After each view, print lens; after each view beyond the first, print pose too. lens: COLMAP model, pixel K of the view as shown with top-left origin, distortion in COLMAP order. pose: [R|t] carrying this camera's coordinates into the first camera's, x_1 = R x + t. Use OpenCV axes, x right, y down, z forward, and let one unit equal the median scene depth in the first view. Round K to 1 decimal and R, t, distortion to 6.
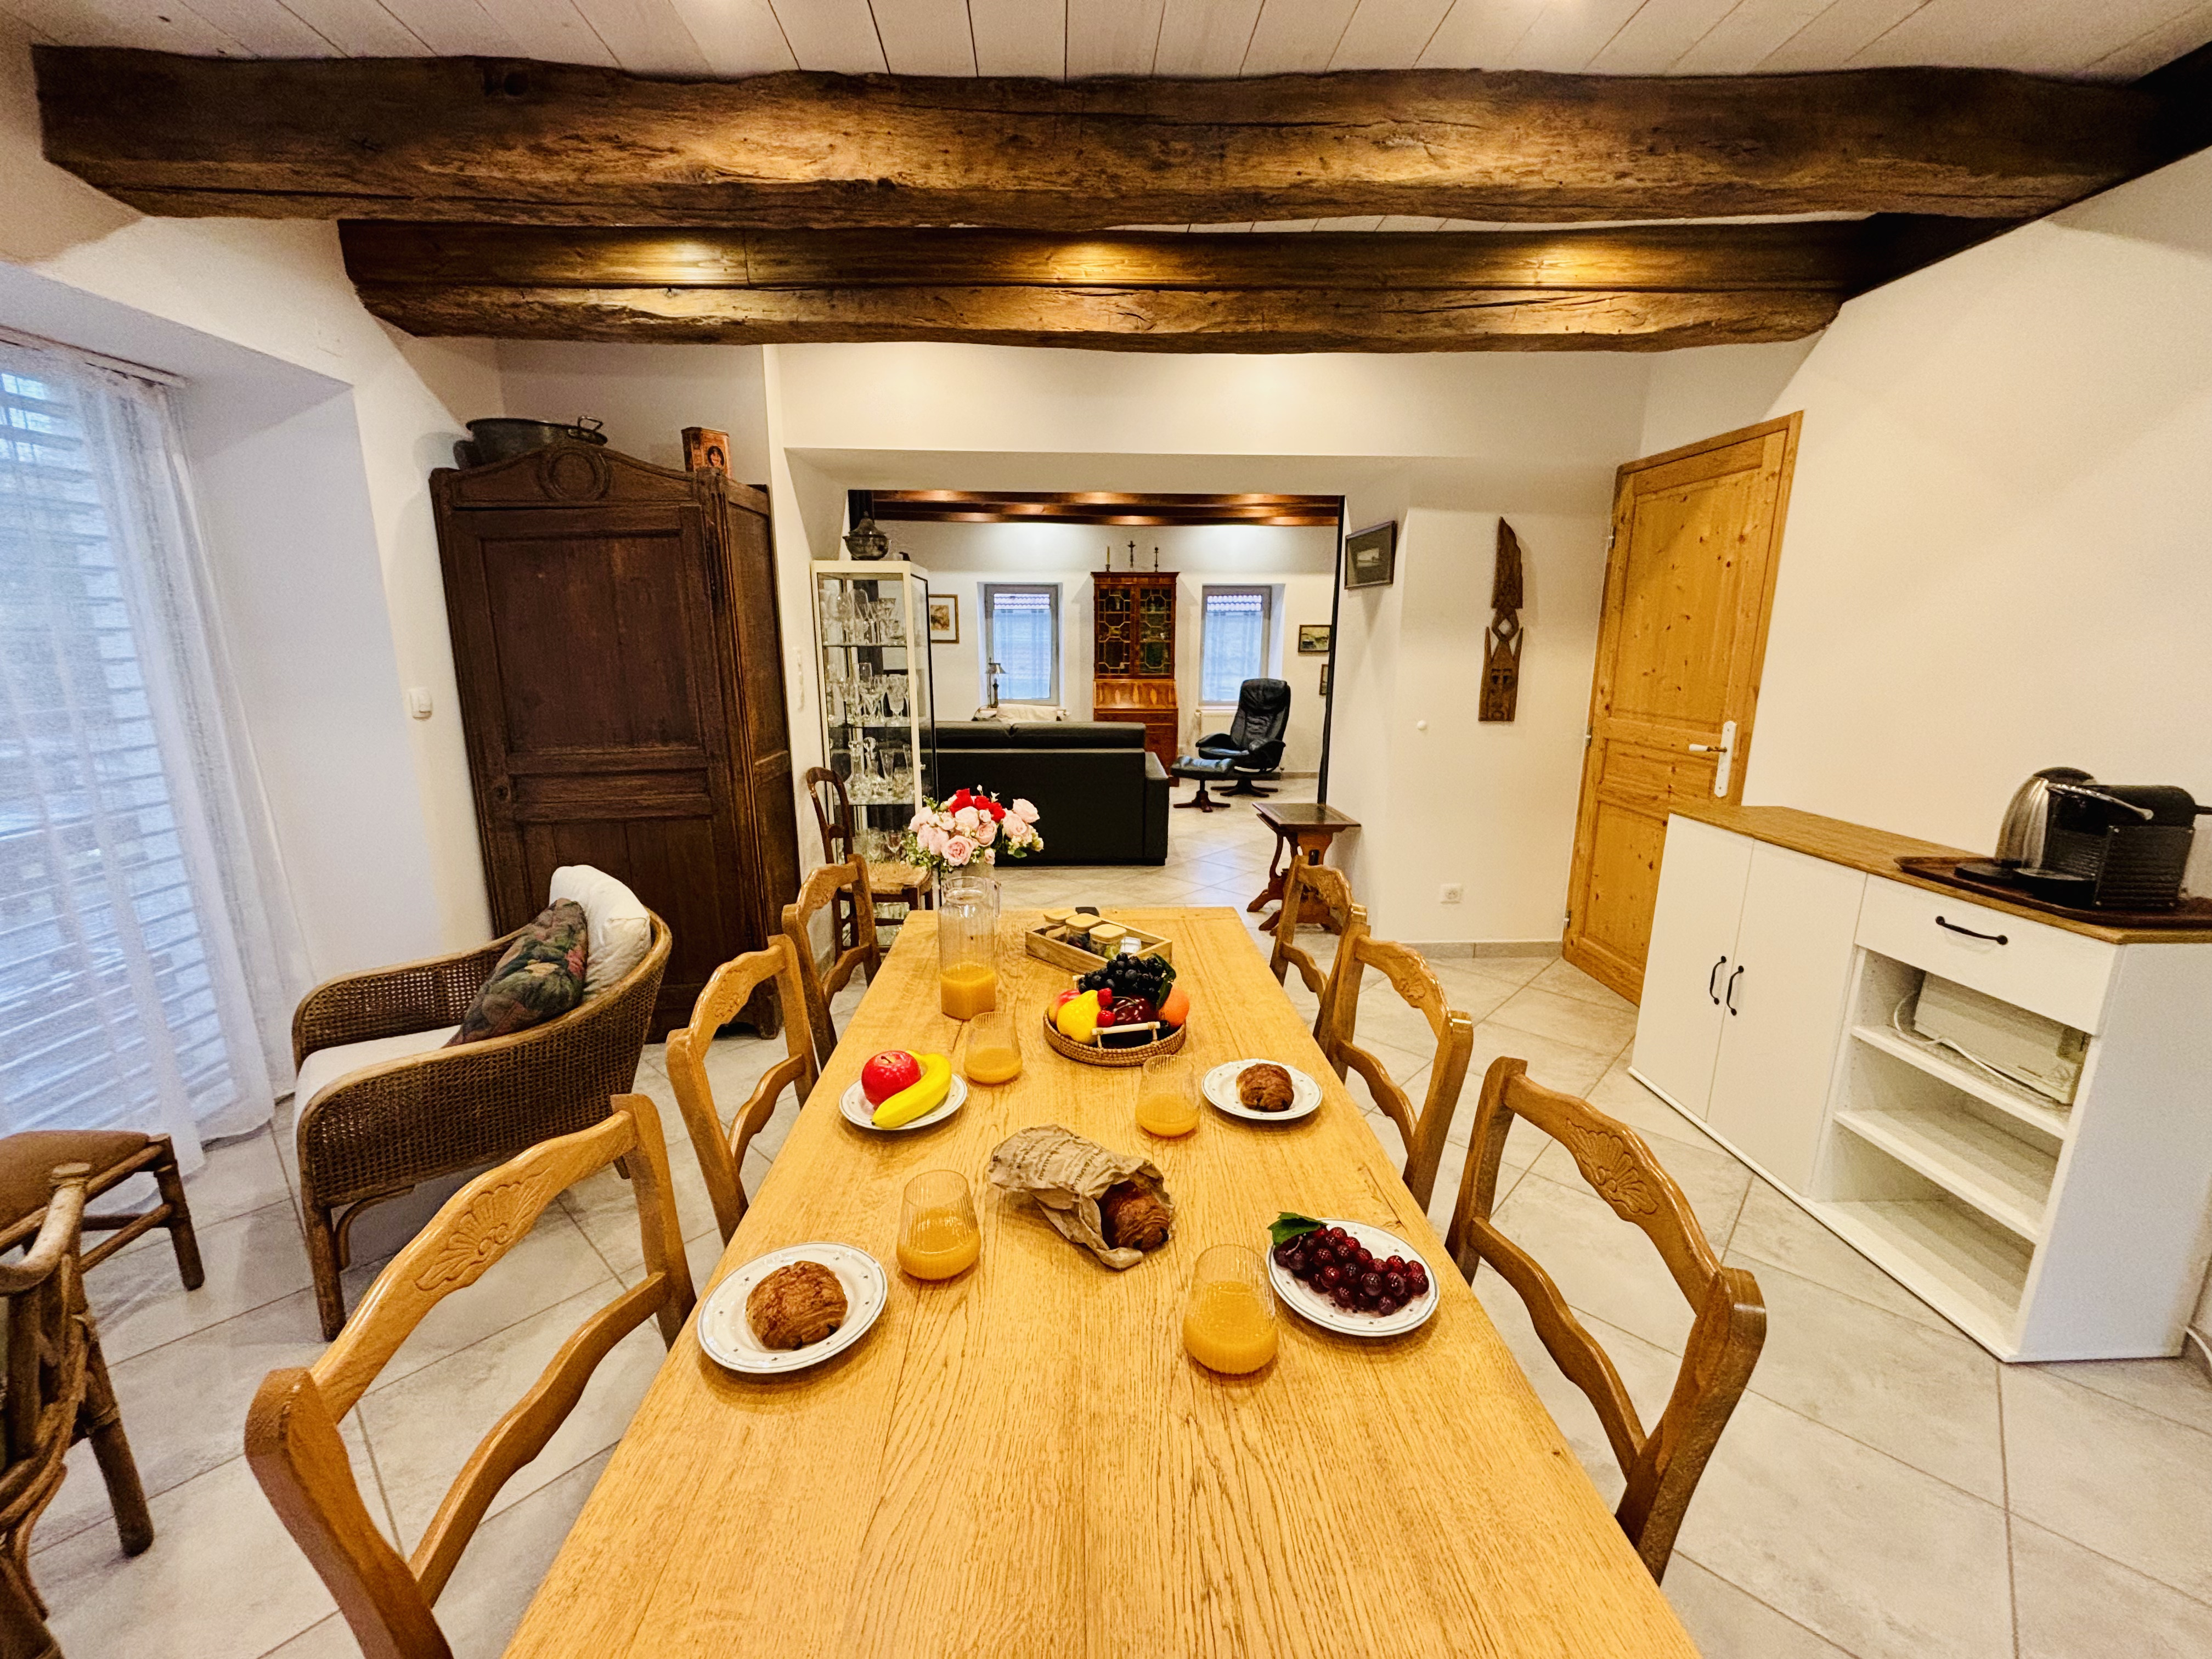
lens RADIAL K [[910.3, 0, 1106.3], [0, 910.3, 804.2], [0, 0, 1]] dist [0.005718, 0.000044]
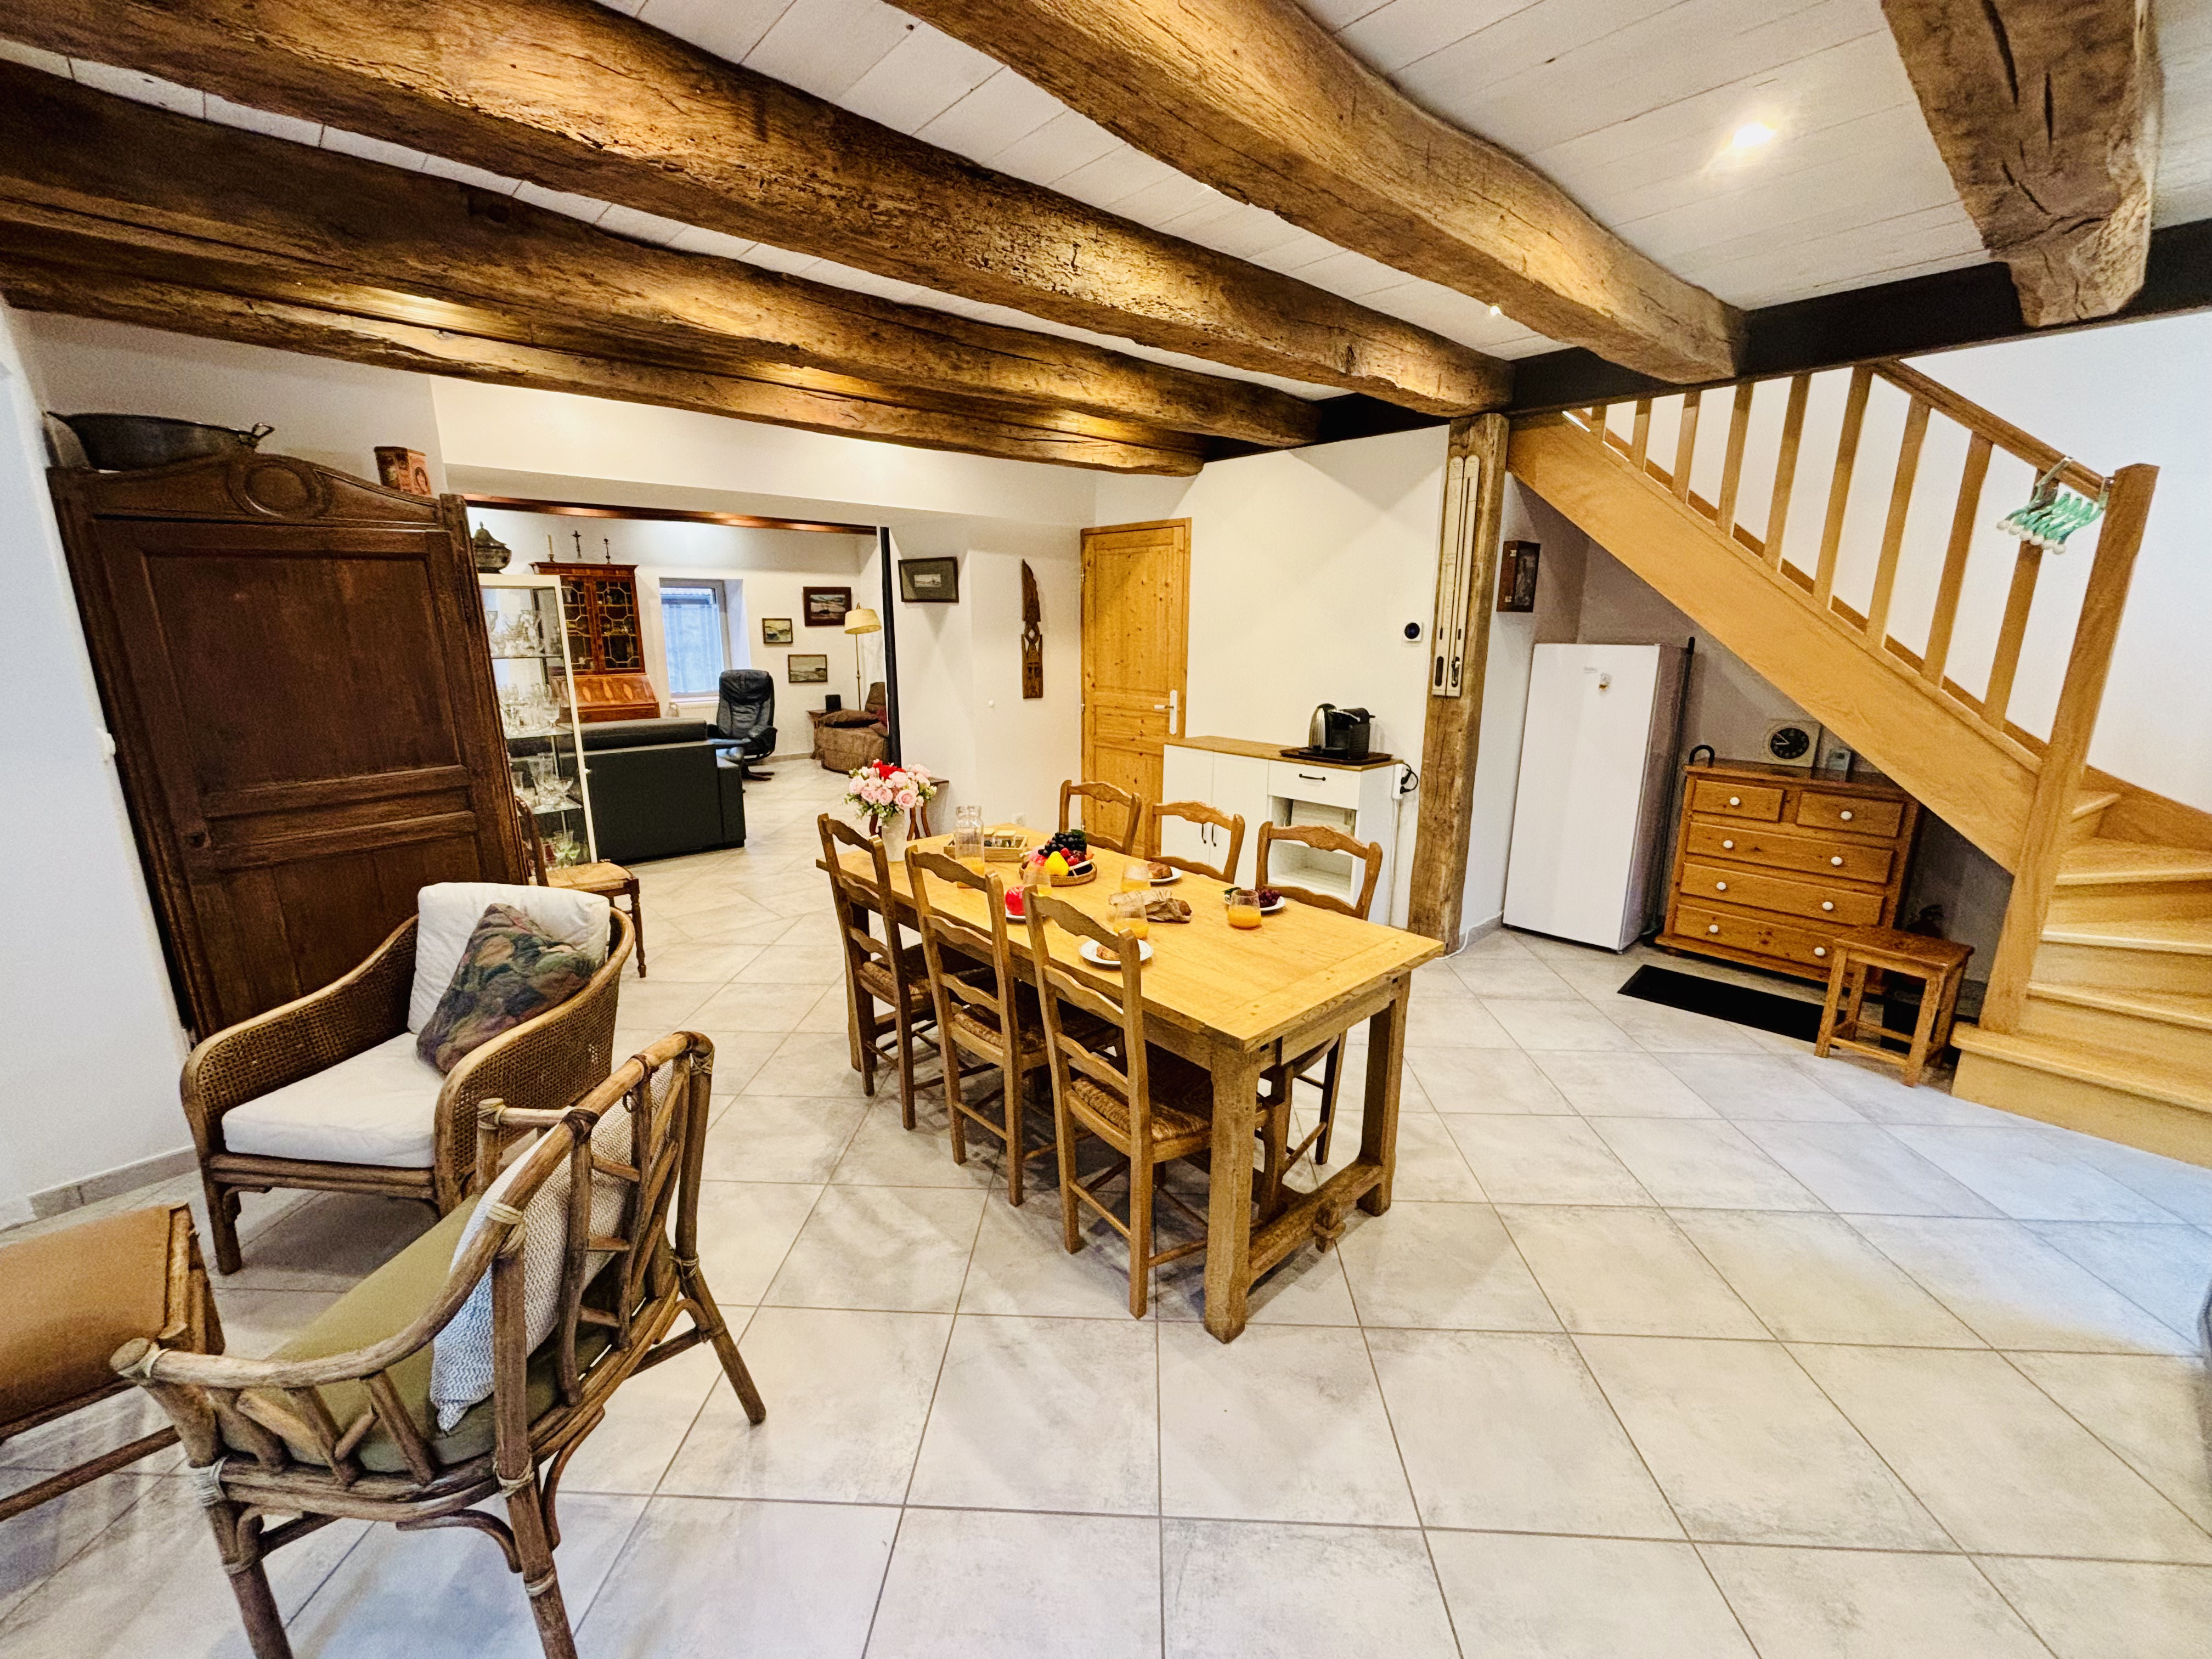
lens RADIAL K [[891.3, 0, 1118.3], [0, 891.3, 821.1], [0, 0, 1]] dist [0.012923, -0.000062]
pose [[0.759408, -0.144443, 0.634378, -0.559486], [0.117059, 0.989467, 0.085164, -0.000975], [-0.639997, 0.009585, 0.768317, -0.264417]]
